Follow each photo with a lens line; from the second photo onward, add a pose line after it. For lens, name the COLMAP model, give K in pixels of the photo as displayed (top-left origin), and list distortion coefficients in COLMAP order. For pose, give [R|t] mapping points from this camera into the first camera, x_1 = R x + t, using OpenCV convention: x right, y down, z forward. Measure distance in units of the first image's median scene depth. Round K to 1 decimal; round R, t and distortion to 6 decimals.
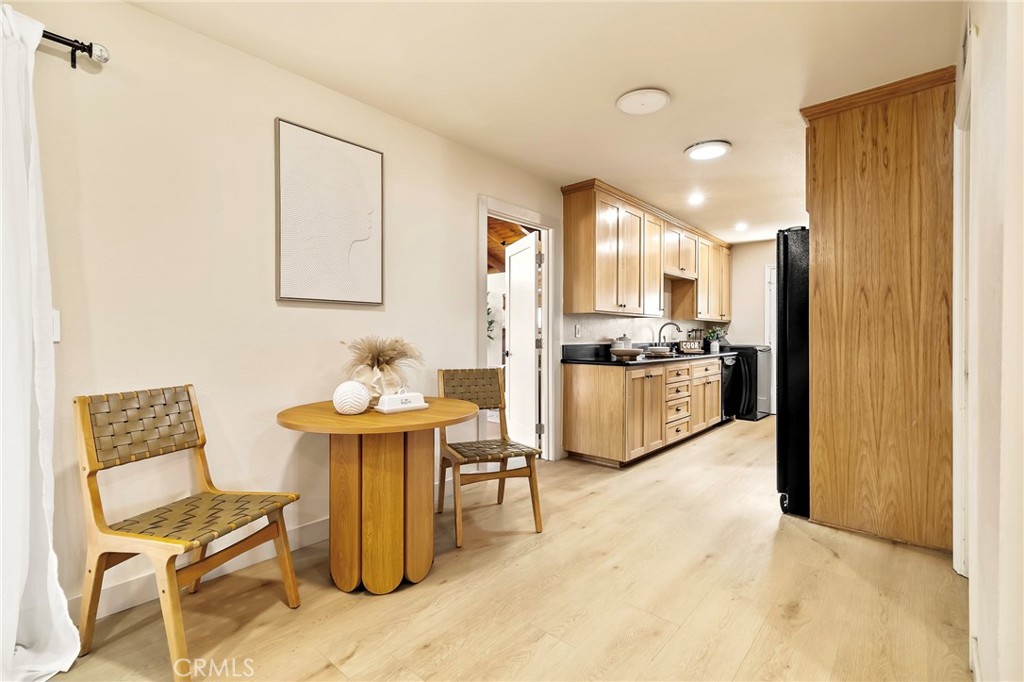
lens RADIAL K [[451.9, 0, 510.3], [0, 451.9, 339.4], [0, 0, 1]] dist [0.004452, -0.000939]
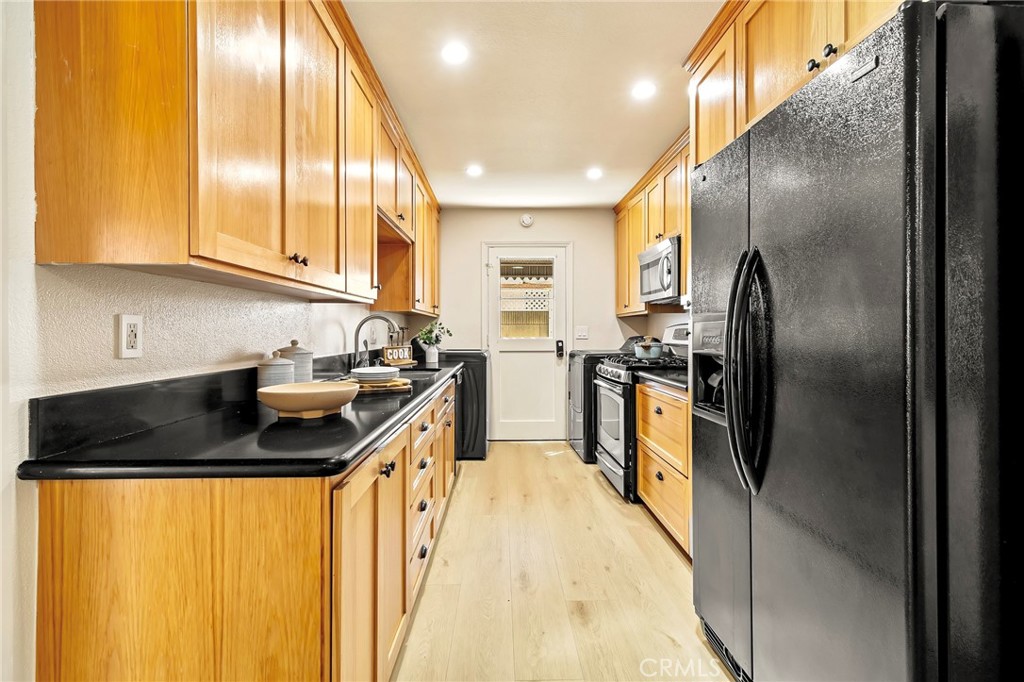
lens RADIAL K [[451.9, 0, 493.7], [0, 451.9, 333.5], [0, 0, 1]] dist [0.004452, -0.000939]
pose [[0.751328, -0.005388, 0.659907, 0.109132], [0.008573, 0.999962, -0.001597, -0.014190], [-0.659873, 0.006857, 0.751345, 0.524740]]
